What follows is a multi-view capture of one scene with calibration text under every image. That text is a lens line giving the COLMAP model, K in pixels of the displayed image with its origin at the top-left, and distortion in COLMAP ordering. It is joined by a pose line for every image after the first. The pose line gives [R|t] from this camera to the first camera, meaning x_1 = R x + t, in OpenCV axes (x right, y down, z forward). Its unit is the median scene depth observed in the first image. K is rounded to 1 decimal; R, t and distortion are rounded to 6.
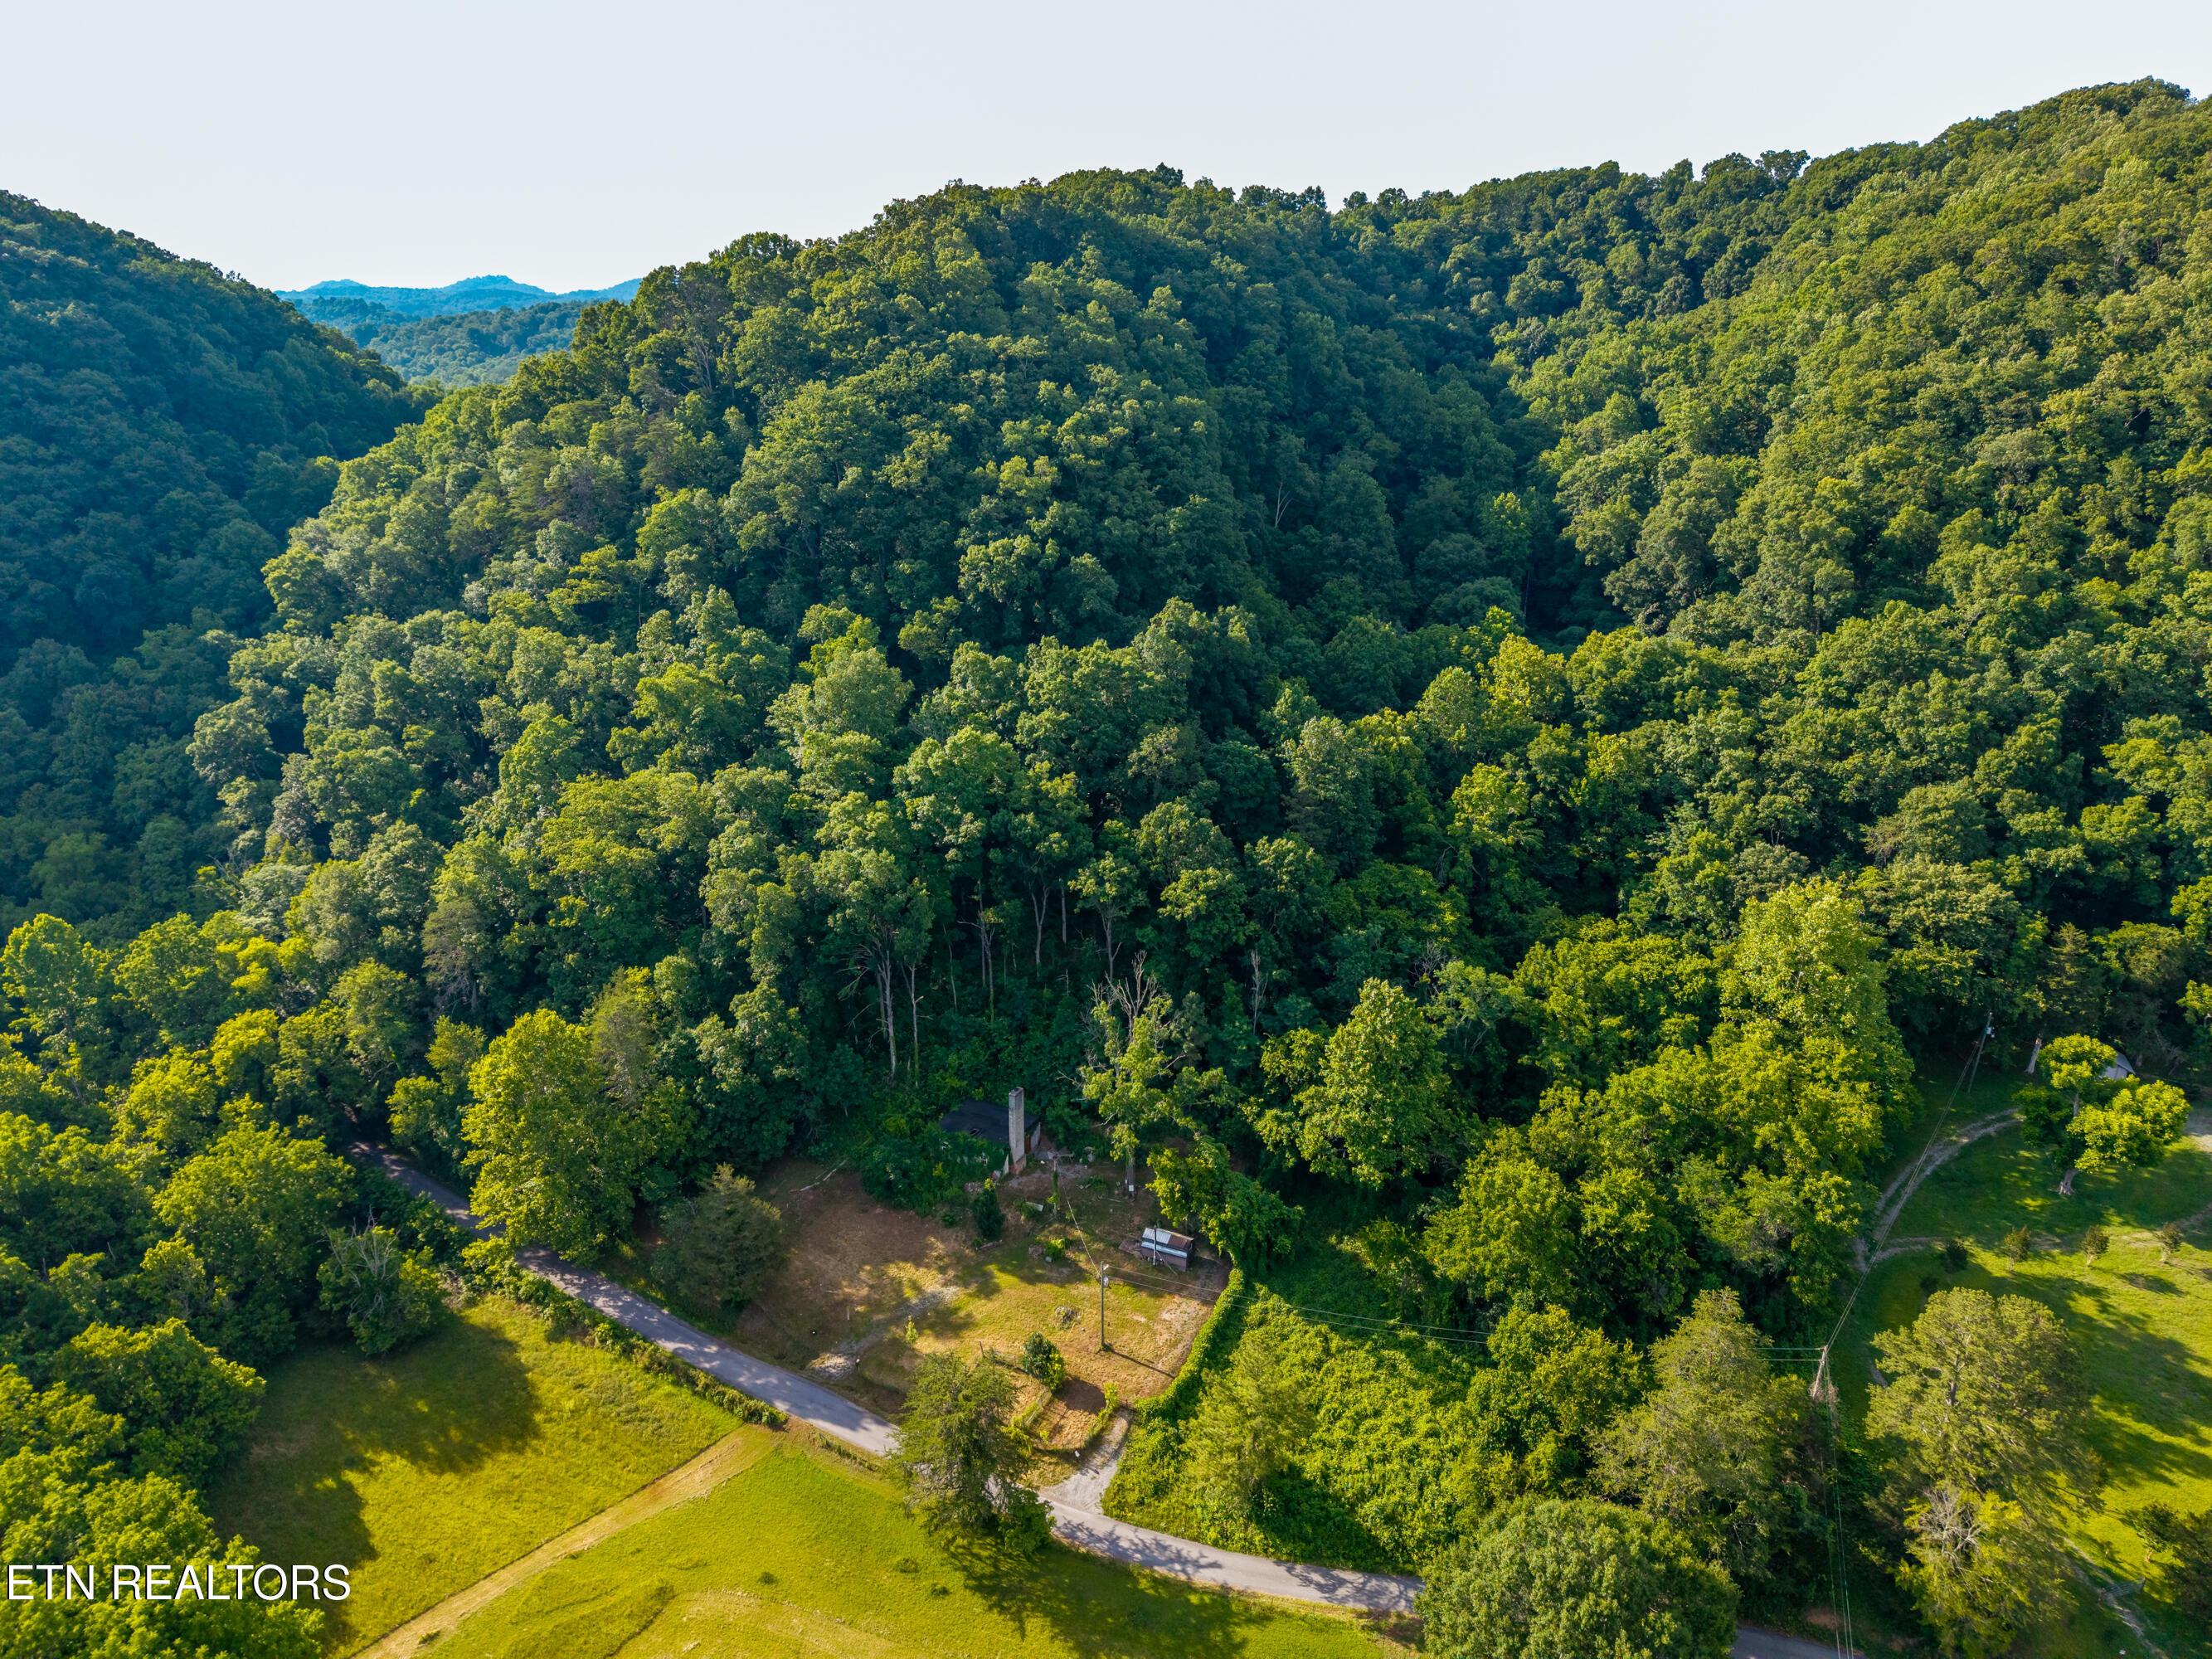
lens RADIAL K [[1444.8, 0, 1106.0], [0, 1444.8, 829.5], [0, 0, 1]] dist [0.021721, -0.017727]
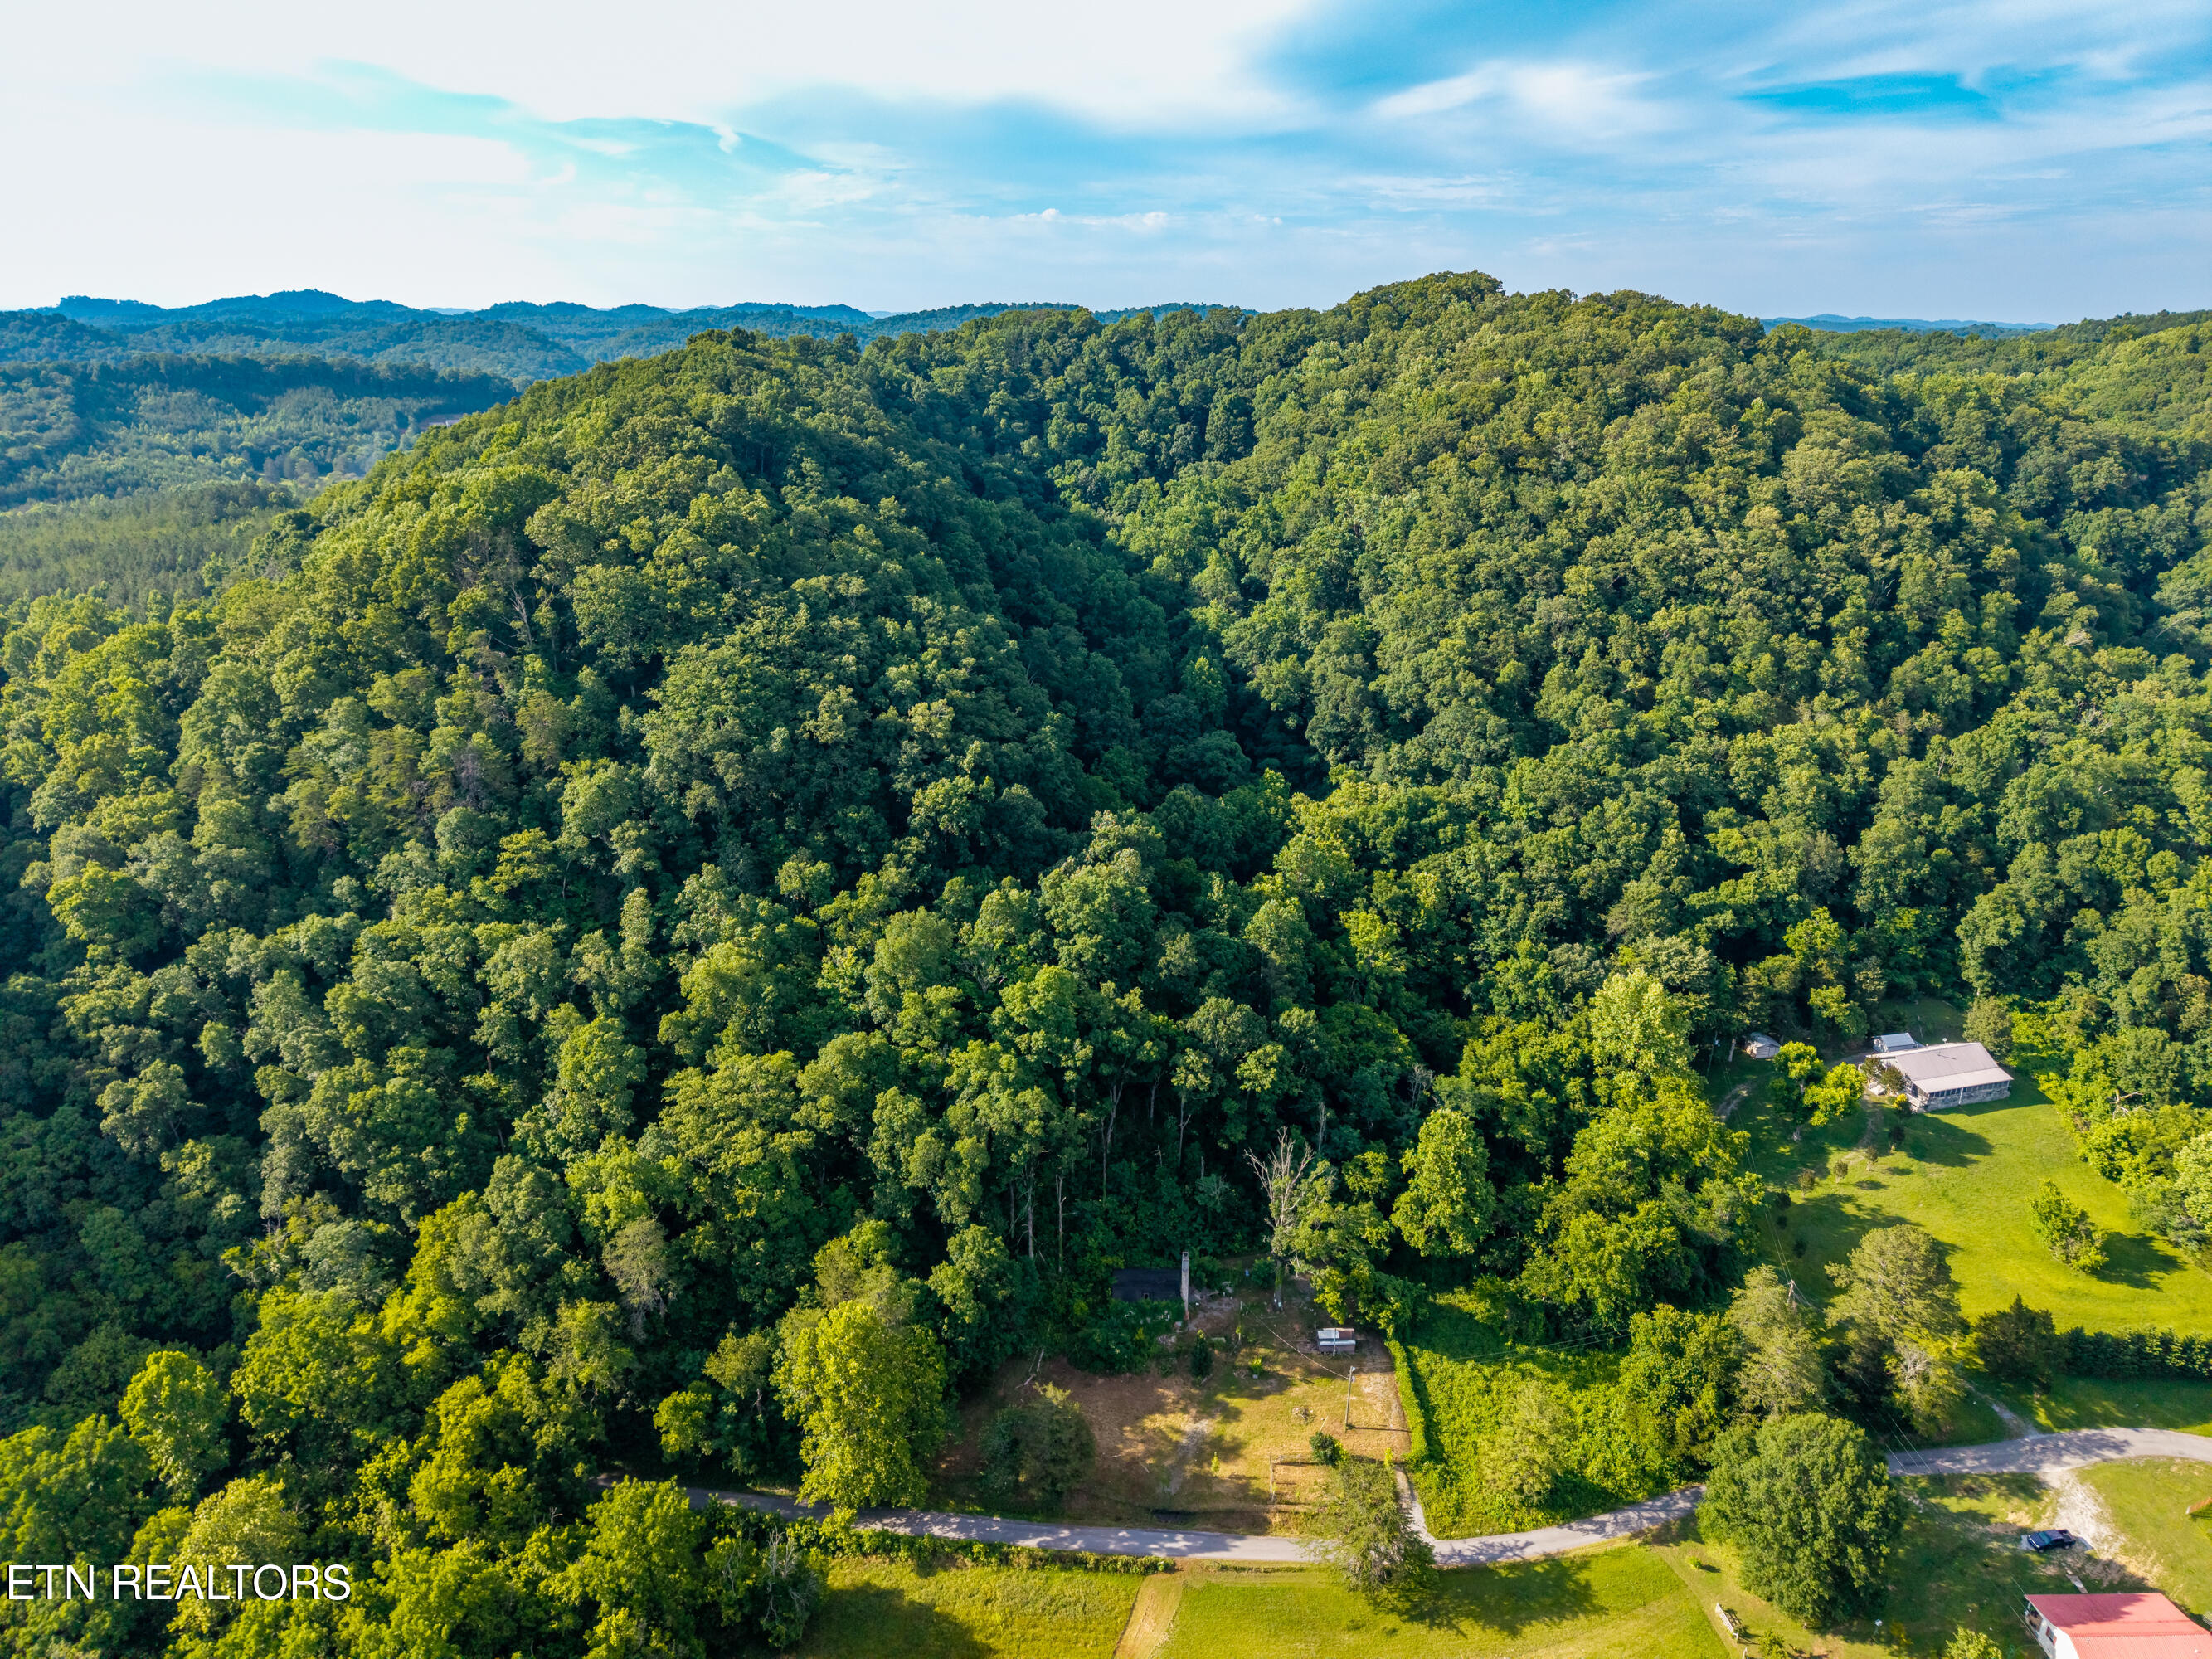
lens RADIAL K [[1444.8, 0, 1106.0], [0, 1444.8, 829.5], [0, 0, 1]] dist [0.021721, -0.017727]
pose [[0.892576, -0.150947, 0.424881, -0.549683], [0.154975, 0.987594, 0.025294, -0.208223], [-0.423428, 0.043269, 0.904896, -0.122027]]
